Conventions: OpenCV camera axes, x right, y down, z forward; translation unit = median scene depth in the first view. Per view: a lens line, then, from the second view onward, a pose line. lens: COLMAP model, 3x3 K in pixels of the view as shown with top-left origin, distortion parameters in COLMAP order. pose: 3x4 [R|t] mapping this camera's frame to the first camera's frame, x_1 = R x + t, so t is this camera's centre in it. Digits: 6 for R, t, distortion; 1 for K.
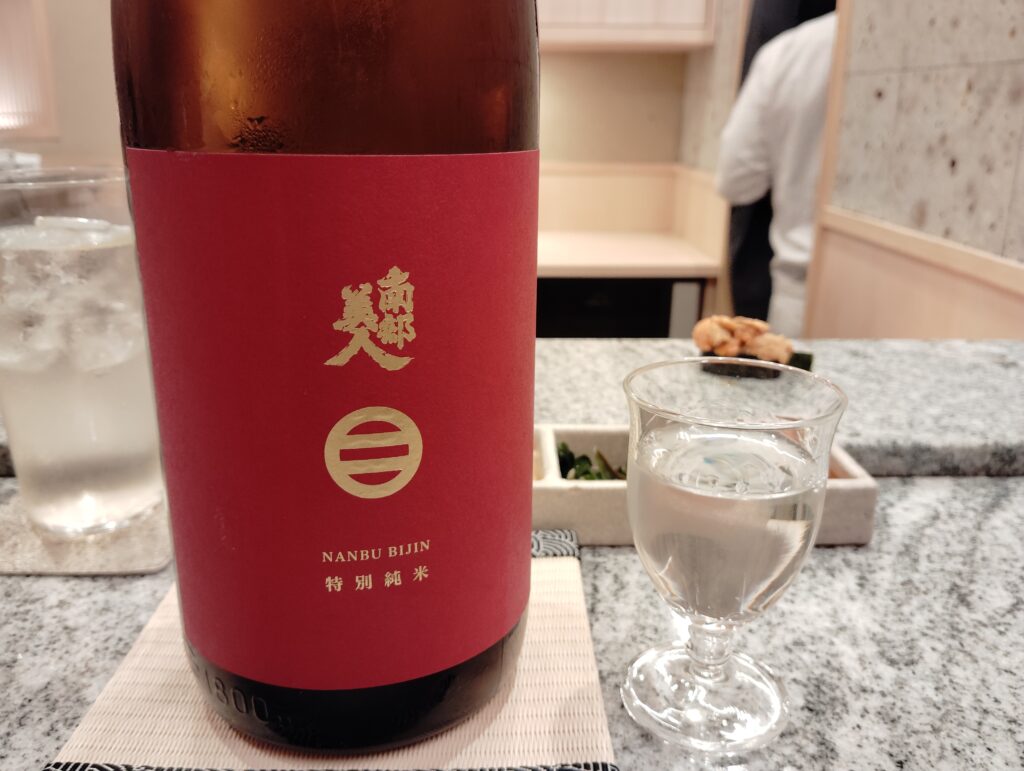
lens RADIAL K [[851.9, 0, 506.2], [0, 851.9, 385.7], [0, 0, 1]] dist [0.036516, -0.119409]
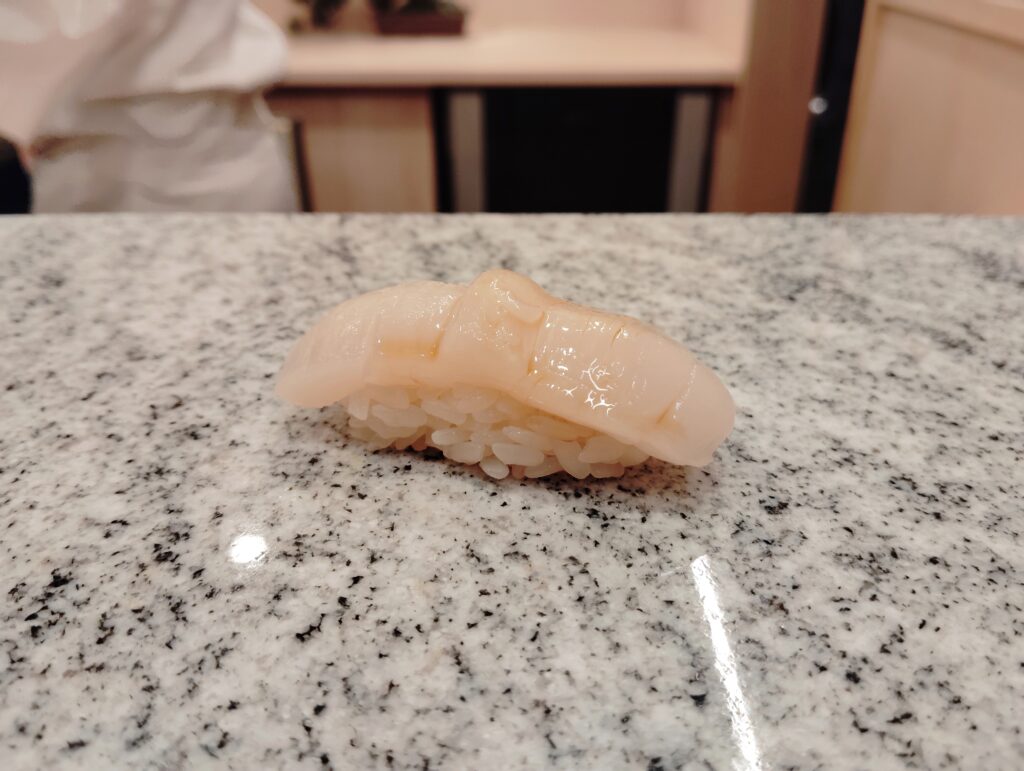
lens RADIAL K [[846.9, 0, 516.0], [0, 846.9, 387.2], [0, 0, 1]] dist [0.056113, -0.176491]
pose [[0.999804, 0.003497, -0.019488, 0.396680], [0.000512, 0.979376, 0.202044, -0.102725], [0.019792, -0.202014, 0.979183, 1.148532]]
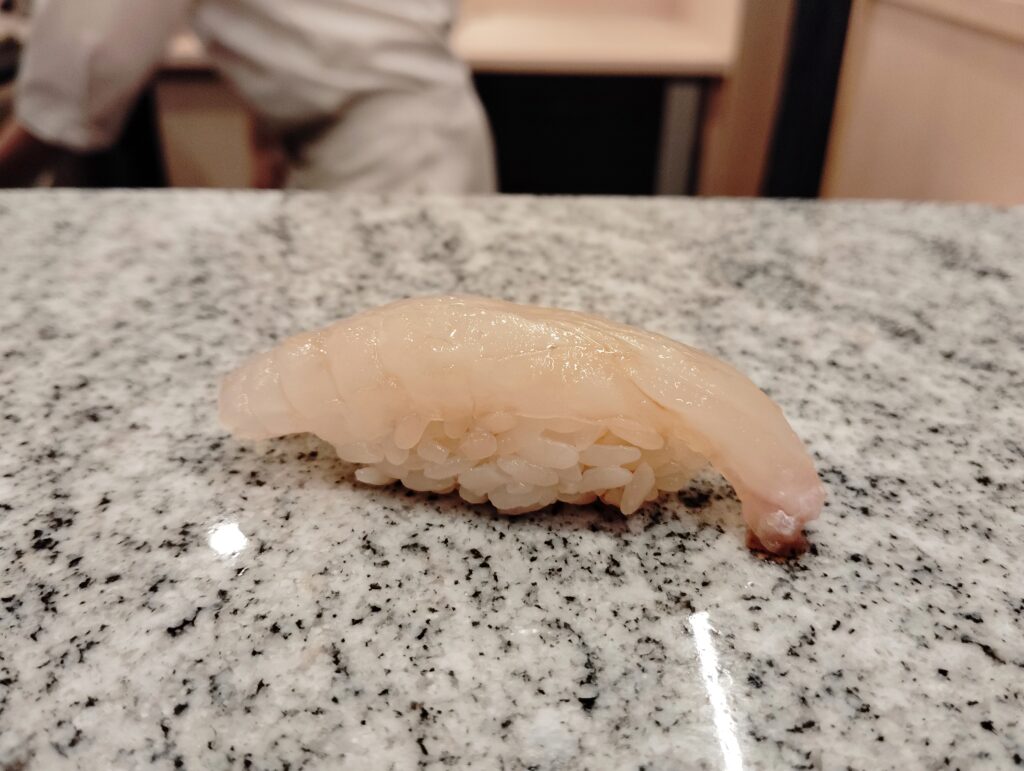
lens RADIAL K [[853.4, 0, 514.5], [0, 853.4, 383.8], [0, 0, 1]] dist [0.049654, -0.173054]
pose [[0.999825, 0.016009, -0.009647, 0.429480], [-0.013651, 0.977999, 0.208161, -0.096380], [0.012767, -0.207993, 0.978047, 1.164902]]
